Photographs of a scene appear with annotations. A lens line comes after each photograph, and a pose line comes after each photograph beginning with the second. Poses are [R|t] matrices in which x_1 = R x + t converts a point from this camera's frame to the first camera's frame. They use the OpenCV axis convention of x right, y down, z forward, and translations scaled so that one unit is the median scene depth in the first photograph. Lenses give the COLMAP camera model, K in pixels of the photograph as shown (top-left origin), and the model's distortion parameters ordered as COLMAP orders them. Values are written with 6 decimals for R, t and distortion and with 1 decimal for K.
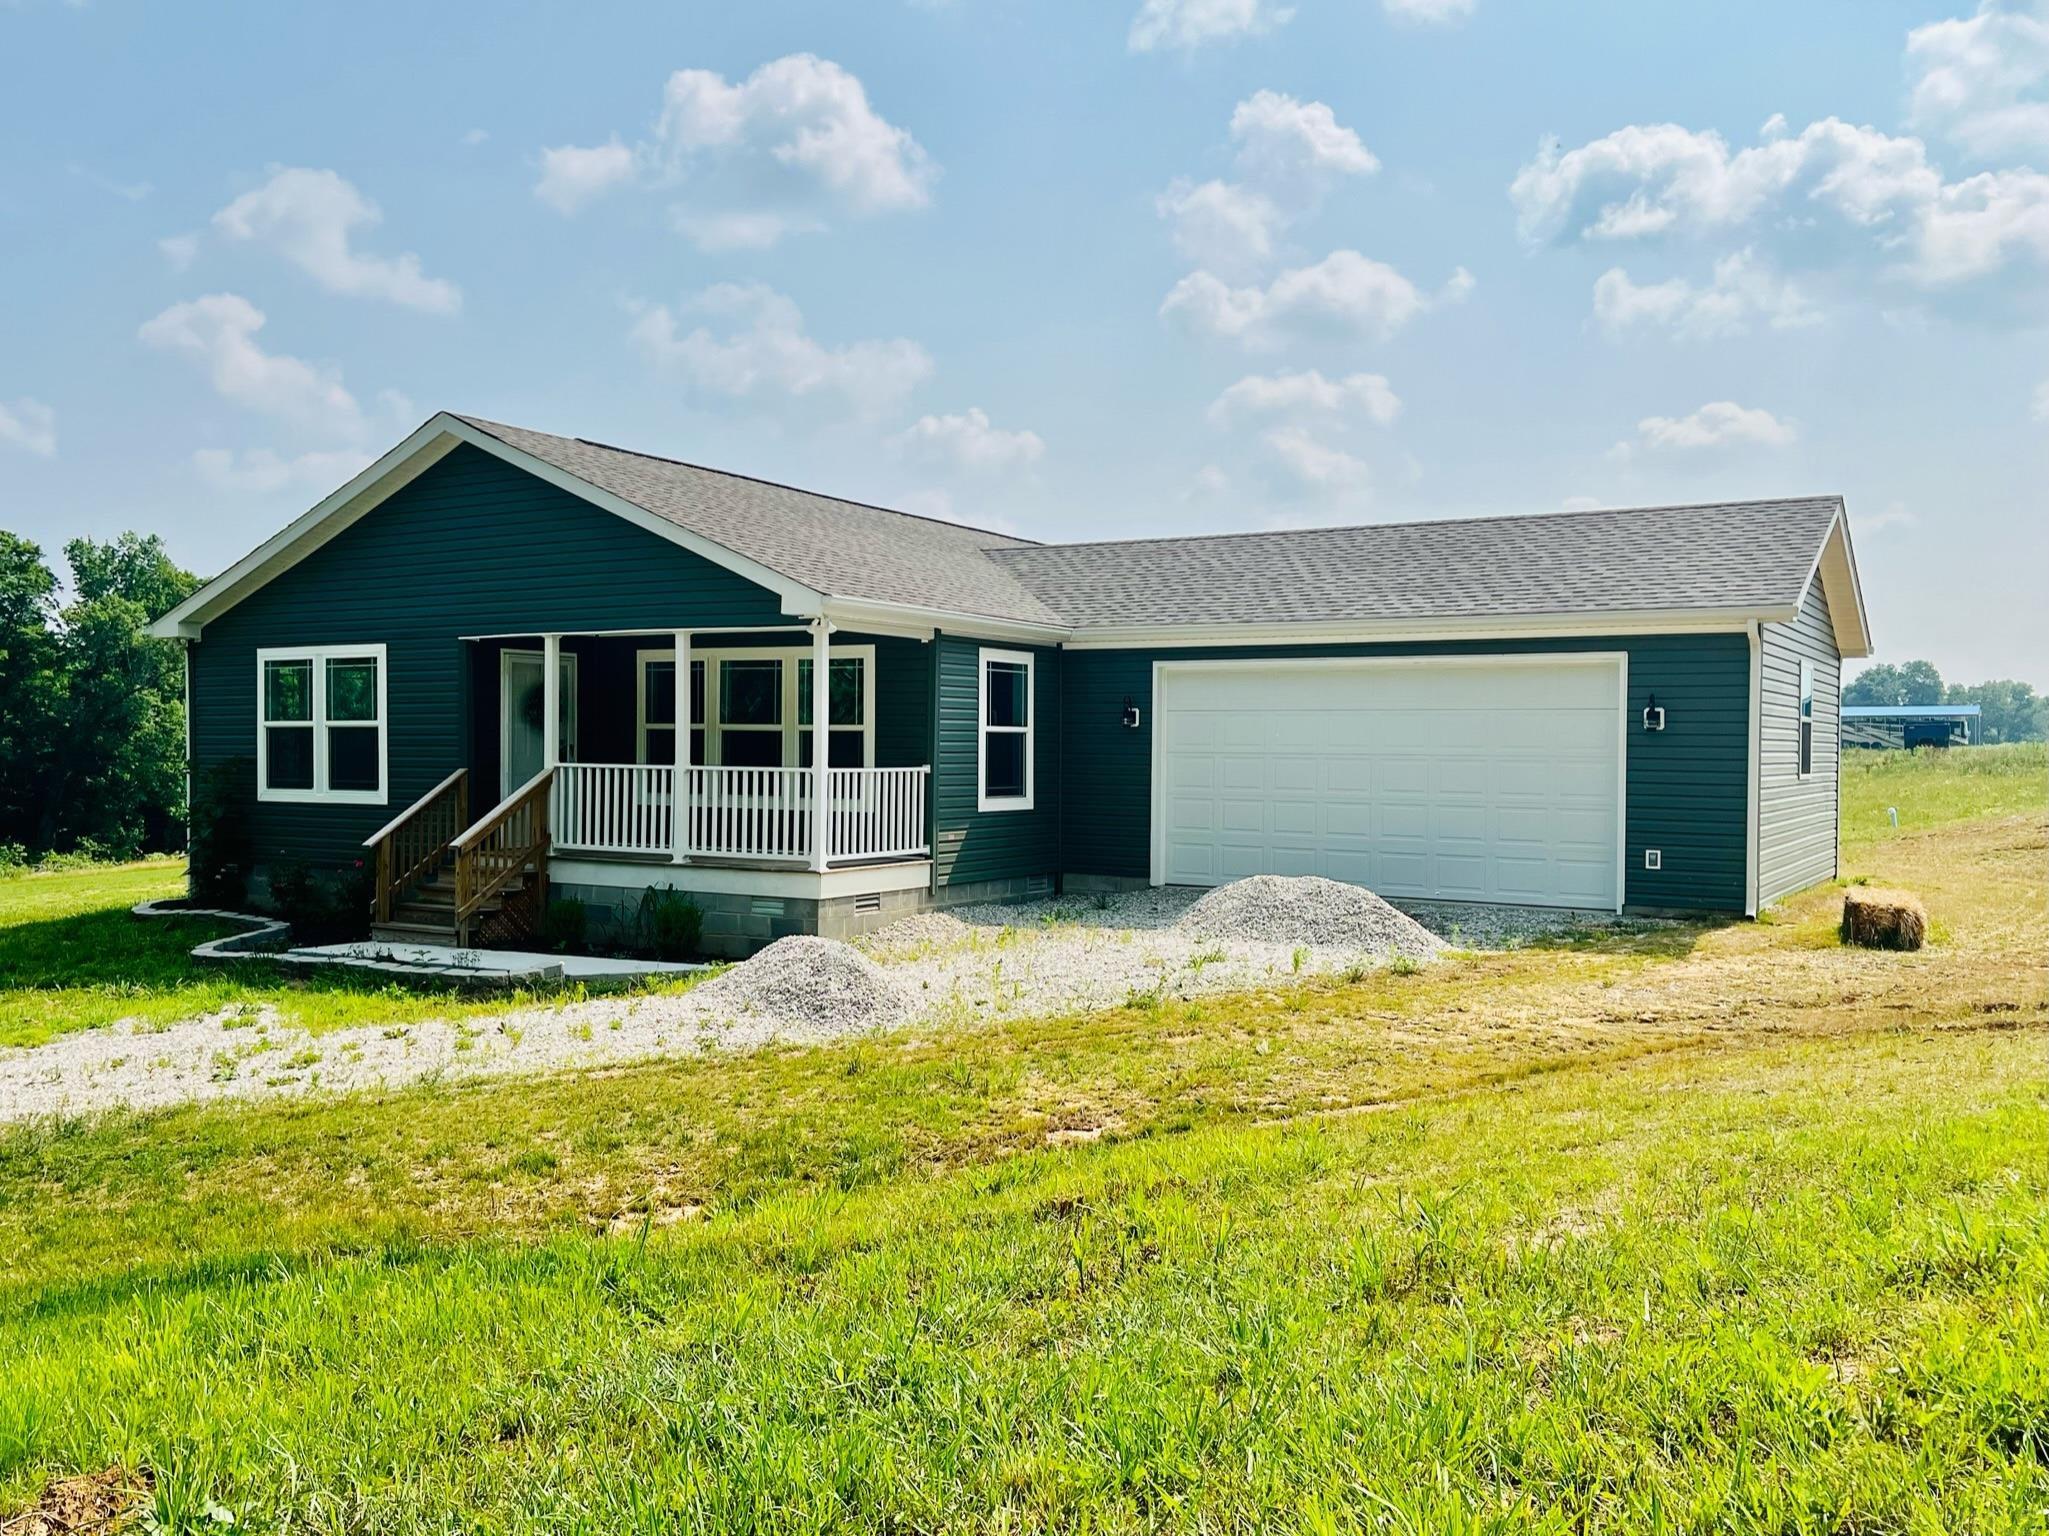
lens RADIAL K [[1698.5, 0, 1024.5], [0, 1698.5, 768.0], [0, 0, 1]] dist [0.092907, -0.058276]
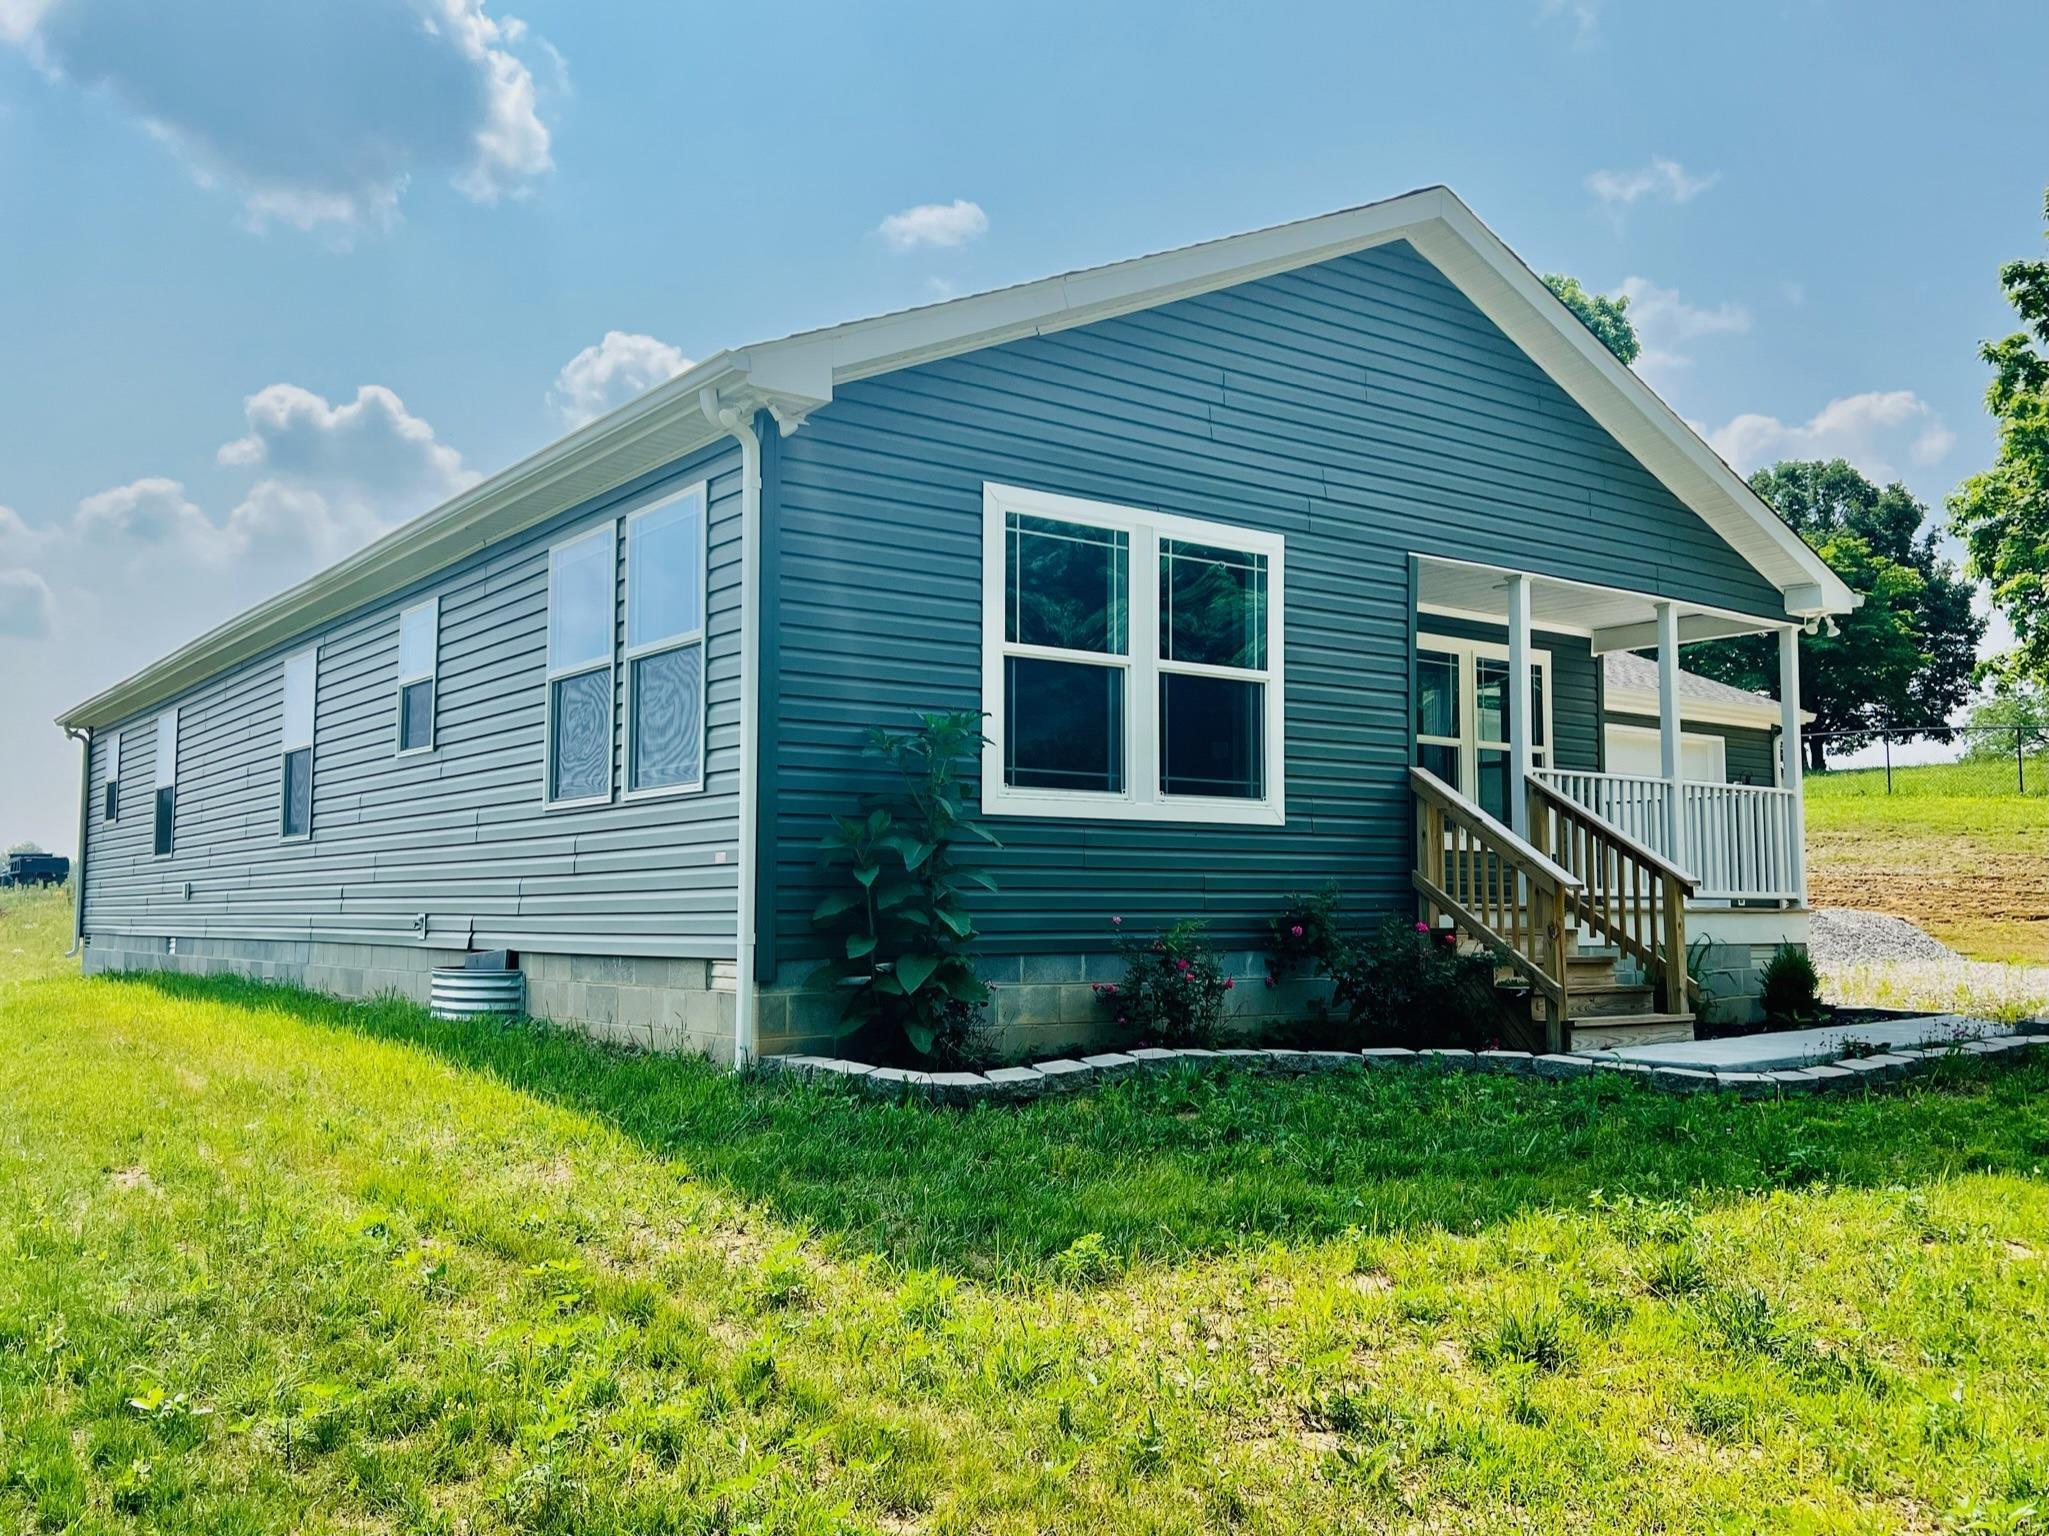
lens RADIAL K [[1698.5, 0, 1024.5], [0, 1698.5, 768.0], [0, 0, 1]] dist [0.092907, -0.058276]
pose [[0.368268, 0.065662, 0.927398, -0.902327], [0.009880, 0.997170, -0.074526, 0.042483], [-0.929667, 0.036609, 0.366578, 0.872850]]
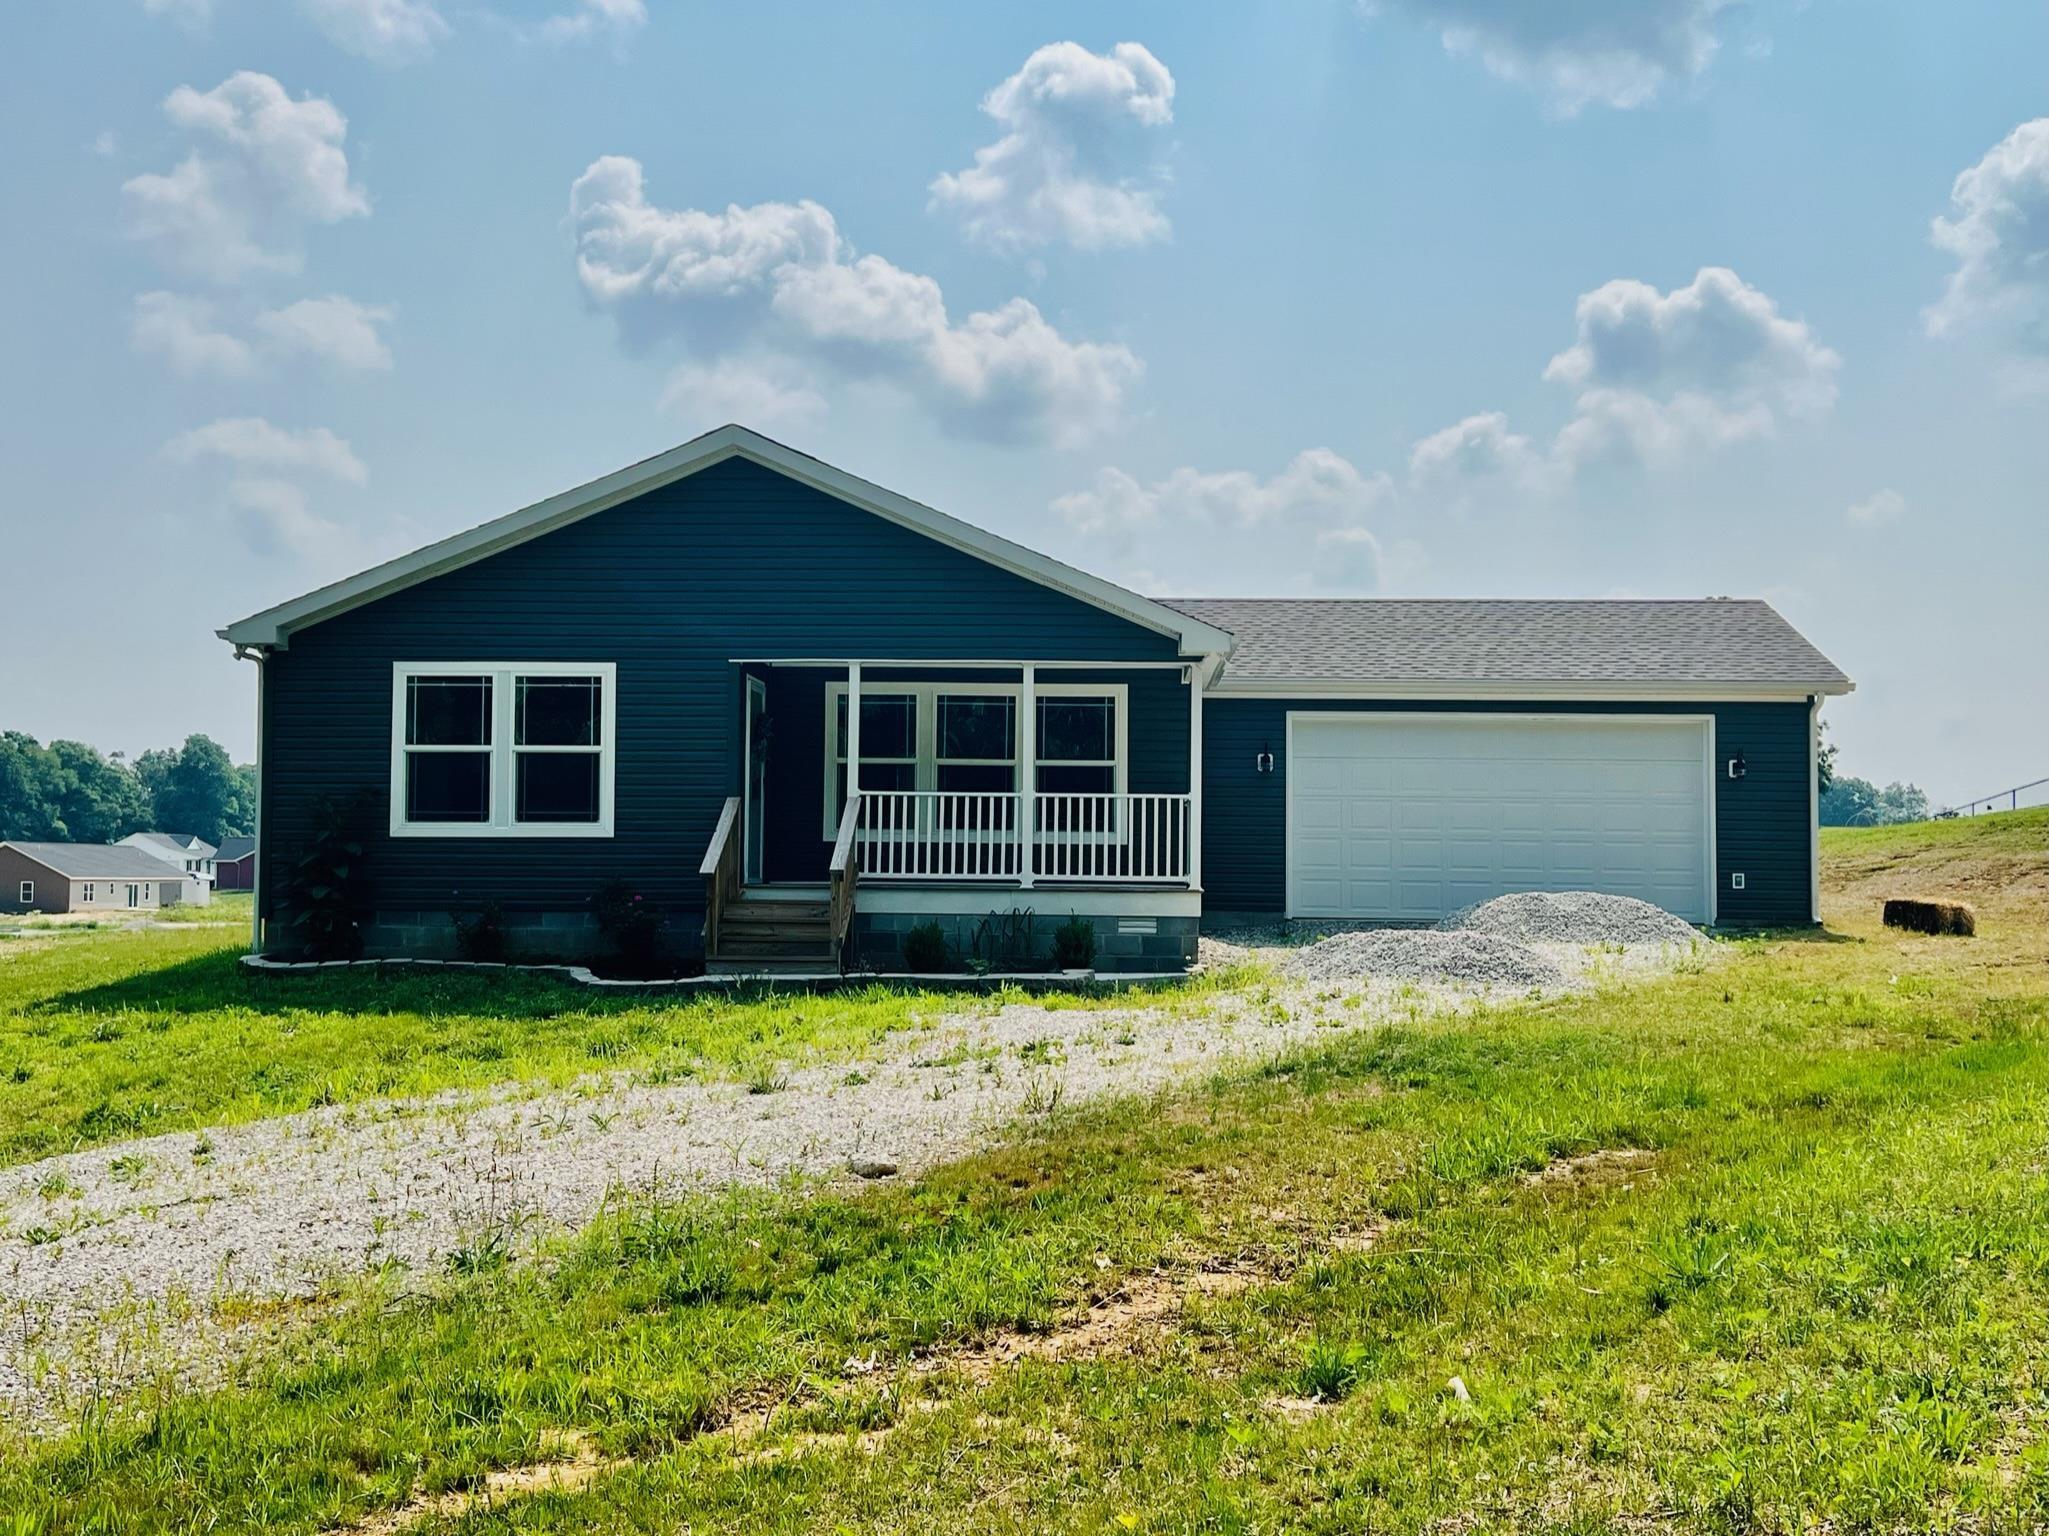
lens RADIAL K [[2062.8, 0, 1024.5], [0, 2062.8, 768.0], [0, 0, 1]] dist [0.161793, 0.011928]
pose [[0.877899, 0.023420, 0.478273, -0.707158], [0.003316, 0.998482, -0.054981, 0.046015], [-0.478835, 0.049854, 0.876488, -0.082036]]
